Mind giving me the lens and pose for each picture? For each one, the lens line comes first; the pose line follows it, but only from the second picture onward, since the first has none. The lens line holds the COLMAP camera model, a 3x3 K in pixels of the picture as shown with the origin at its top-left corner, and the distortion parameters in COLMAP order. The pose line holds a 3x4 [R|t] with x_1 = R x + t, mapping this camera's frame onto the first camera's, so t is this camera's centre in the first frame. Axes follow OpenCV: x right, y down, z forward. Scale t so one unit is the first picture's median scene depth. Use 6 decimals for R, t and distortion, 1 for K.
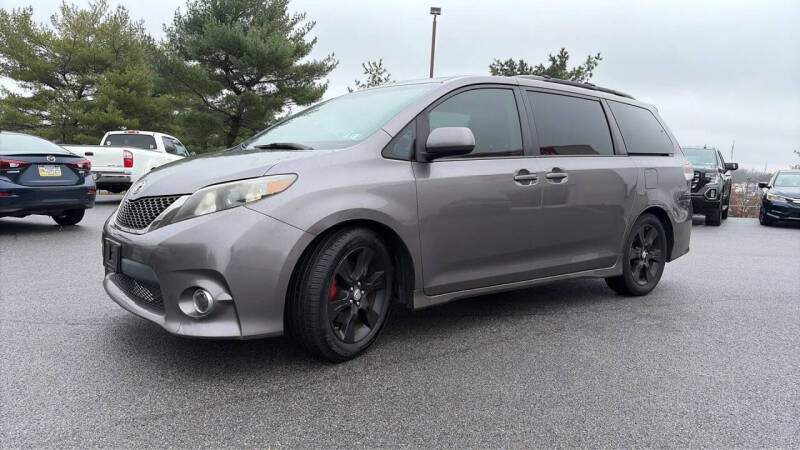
lens RADIAL K [[573.0, 0, 392.2], [0, 573.0, 228.0], [0, 0, 1]] dist [0.029962, -0.003653]
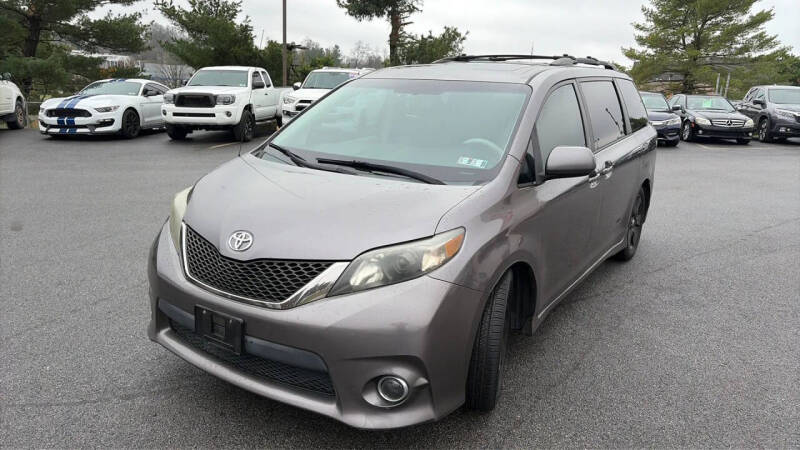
lens RADIAL K [[575.6, 0, 400.0], [0, 575.6, 225.0], [0, 0, 1]] dist [0.058334, -0.065743]
pose [[0.949197, -0.082706, 0.303619, -0.319672], [0.032008, 0.985215, 0.168308, -0.150788], [-0.313050, -0.150039, 0.937810, 0.116731]]
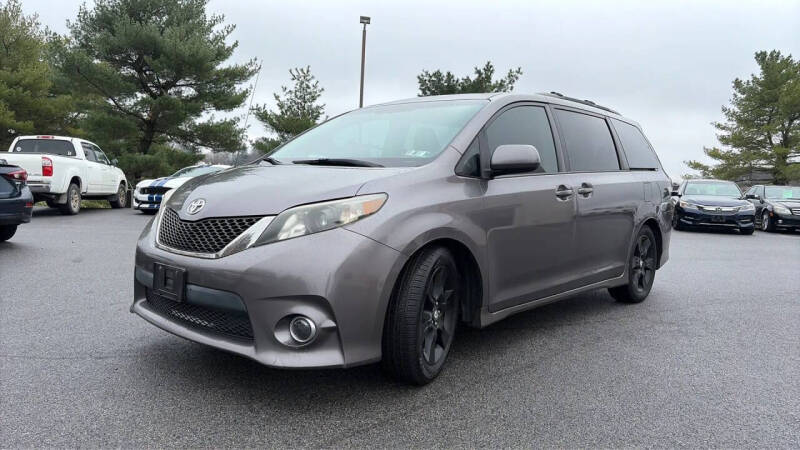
lens RADIAL K [[572.2, 0, 395.8], [0, 572.2, 228.6], [0, 0, 1]] dist [0.057146, -0.056999]
pose [[0.986503, -0.013216, 0.163209, -0.186064], [0.015027, 0.999838, -0.009863, -0.014797], [-0.163053, 0.012183, 0.986542, 0.025430]]
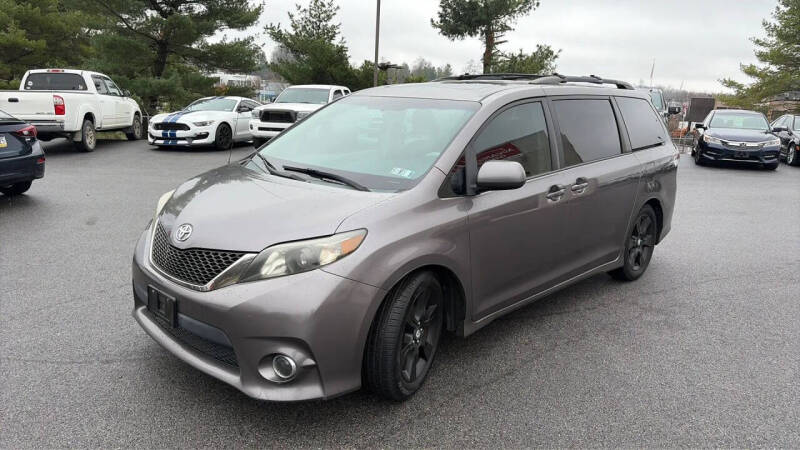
lens RADIAL K [[572.6, 0, 404.2], [0, 572.6, 232.8], [0, 0, 1]] dist [0.059744, -0.065208]
pose [[0.990530, -0.033896, 0.133046, -0.139913], [0.013884, 0.988808, 0.148546, -0.140079], [-0.136592, -0.145292, 0.979915, 0.013442]]
